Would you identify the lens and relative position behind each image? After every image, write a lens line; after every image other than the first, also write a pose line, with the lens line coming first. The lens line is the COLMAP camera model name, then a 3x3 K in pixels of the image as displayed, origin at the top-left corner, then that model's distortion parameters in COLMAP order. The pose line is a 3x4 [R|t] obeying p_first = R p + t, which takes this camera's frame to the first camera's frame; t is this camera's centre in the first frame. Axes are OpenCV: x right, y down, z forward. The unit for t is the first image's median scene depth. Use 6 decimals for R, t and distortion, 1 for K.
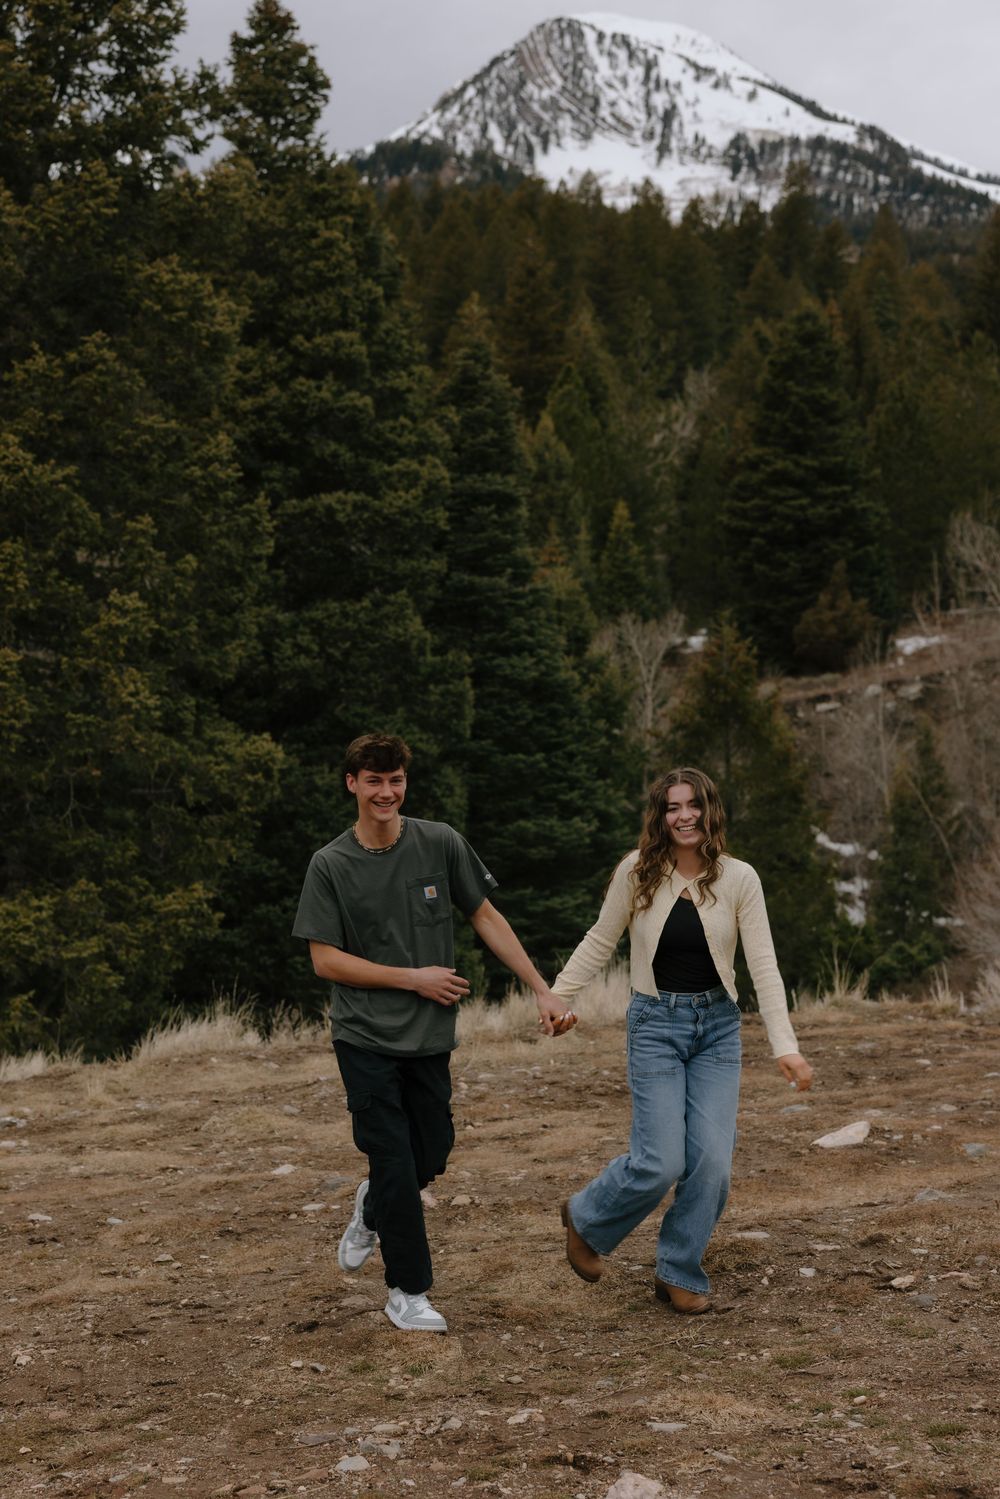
lens RADIAL K [[2550.5, 0, 424.0], [0, 2550.5, 826.5], [0, 0, 1]] dist [0.029337, 0.000000]
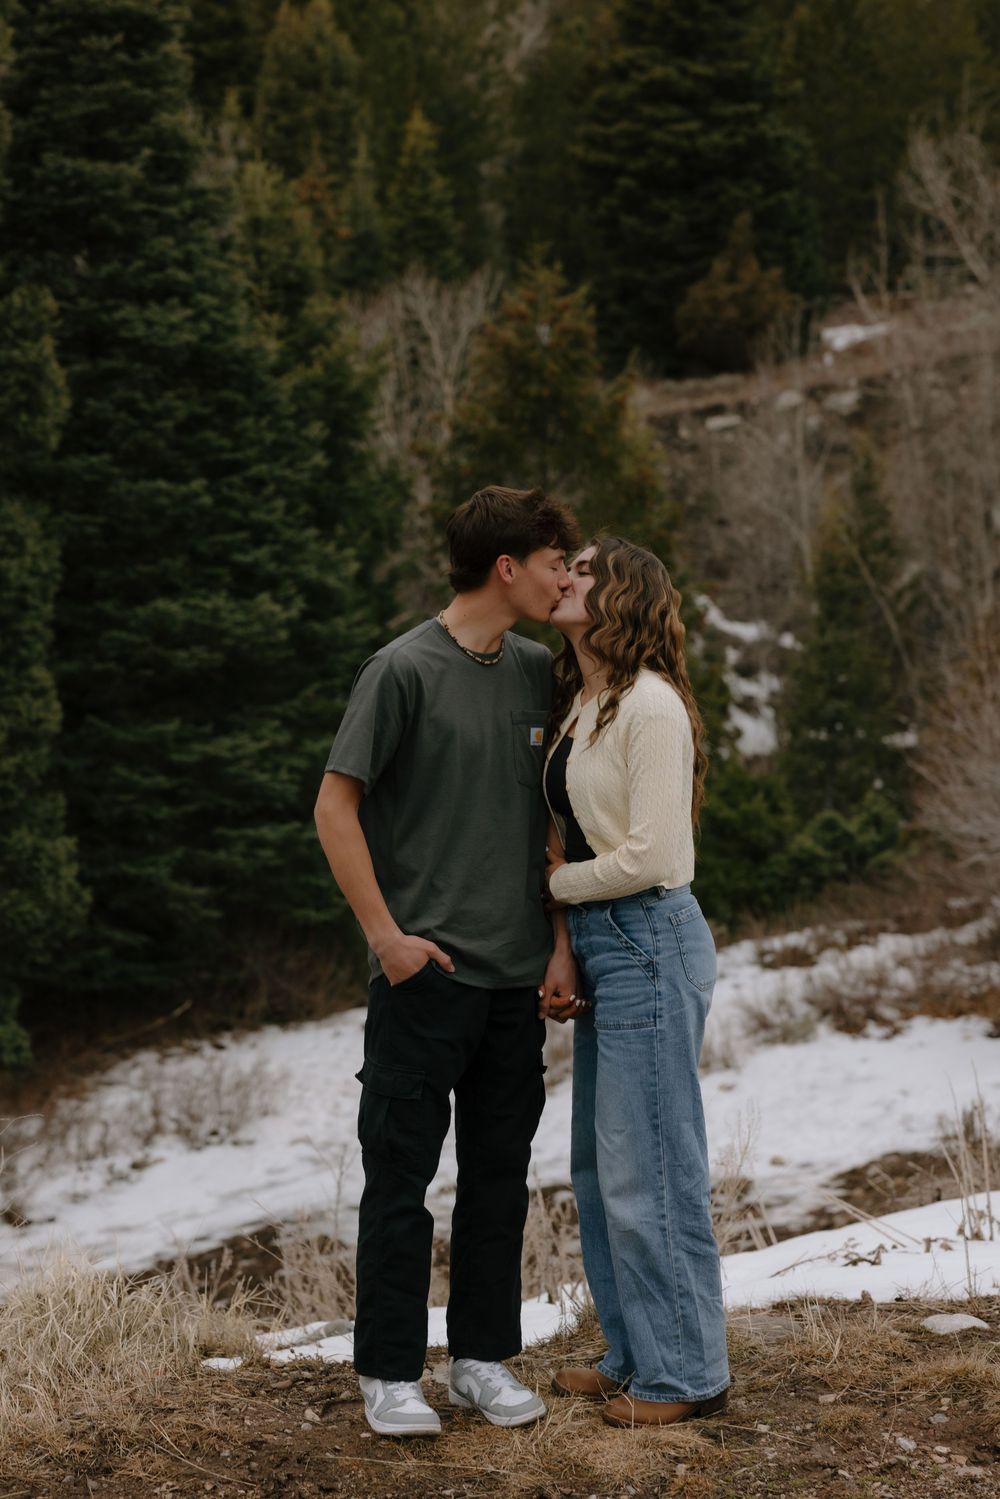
lens RADIAL K [[2896.2, 0, 492.7], [0, 2896.2, 633.9], [0, 0, 1]] dist [0.015037, 0.000000]
pose [[0.997377, 0.005920, 0.072142, 0.063726], [-0.007320, 0.999790, 0.019160, -0.007306], [-0.072013, -0.019638, 0.997210, 0.356799]]
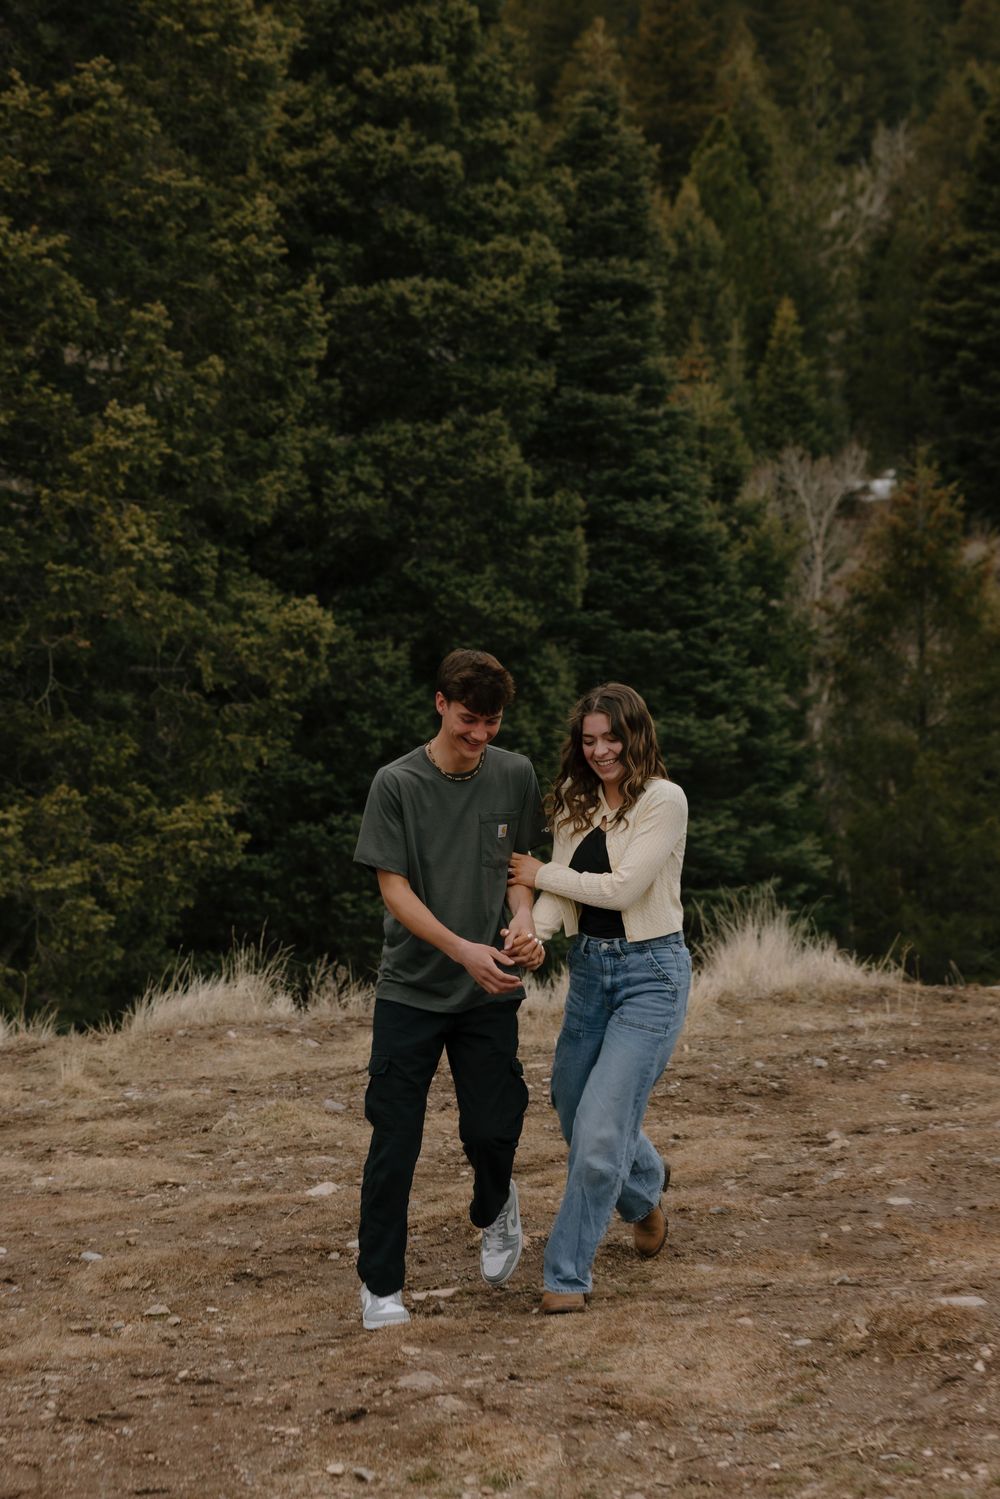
lens RADIAL K [[3348.4, 0, 499.7], [0, 3348.4, 709.2], [0, 0, 1]] dist [0.030752, 0.000000]
pose [[0.999753, 0.021723, -0.004610, -0.000743], [-0.021739, 0.999758, -0.003410, -0.000756], [0.004535, 0.003509, 0.999984, 0.010133]]
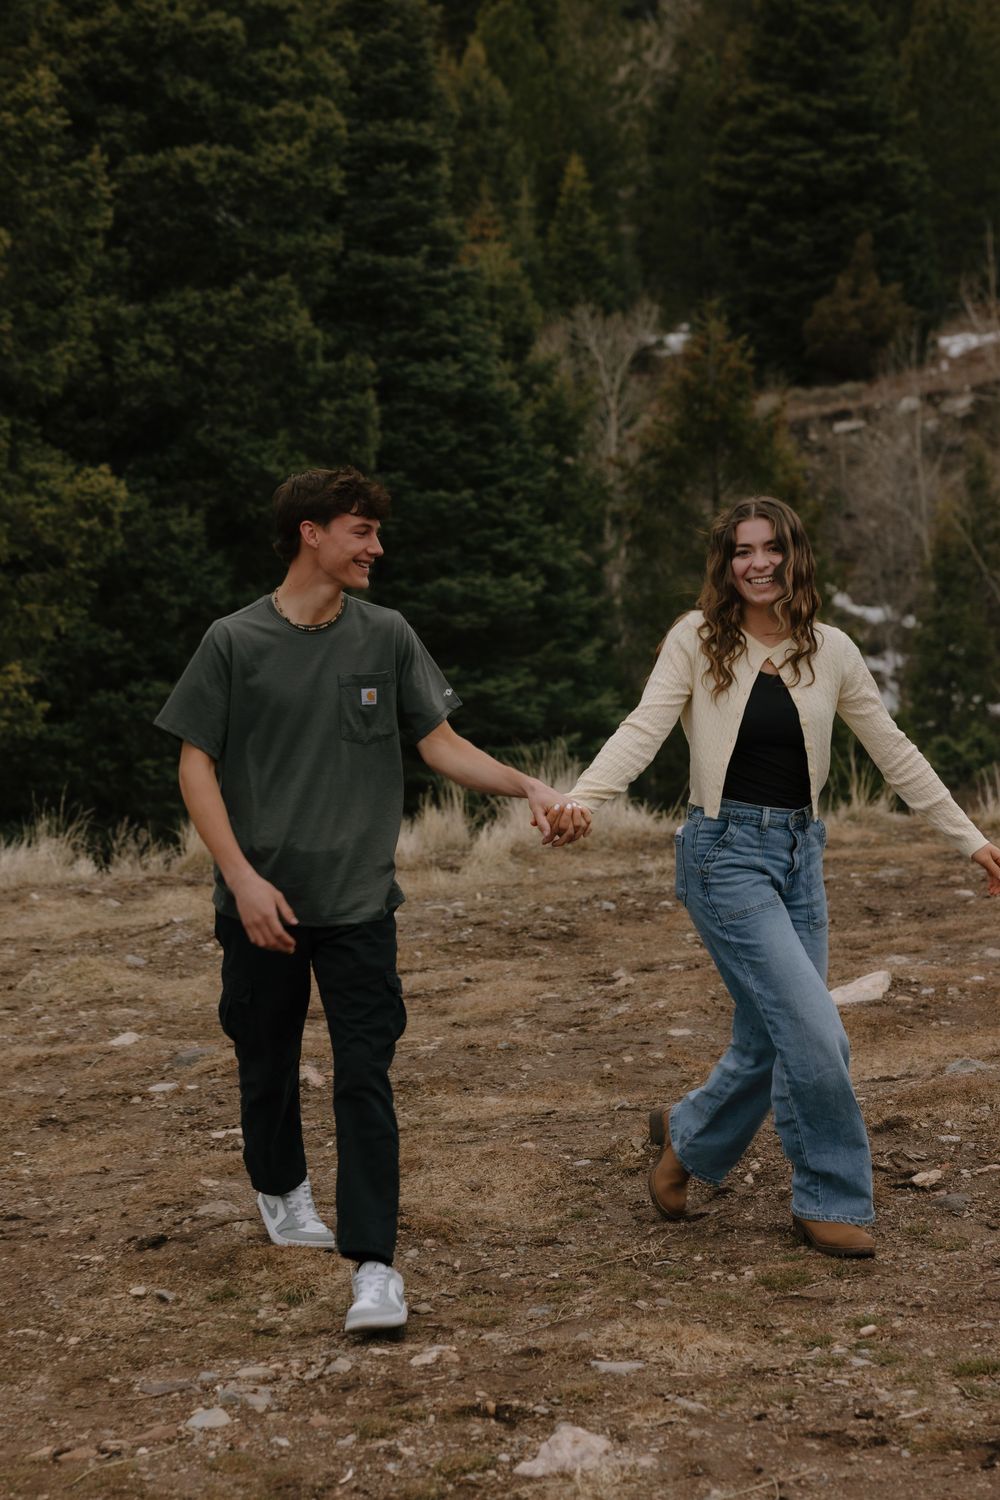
lens RADIAL K [[3383.5, 0, 373.6], [0, 3383.5, 608.1], [0, 0, 1]] dist [0.035023, 0.000000]
pose [[0.999858, -0.004763, 0.016163, 0.001216], [0.004659, 0.999968, 0.006452, -0.000122], [-0.016194, -0.006376, 0.999849, -0.003638]]
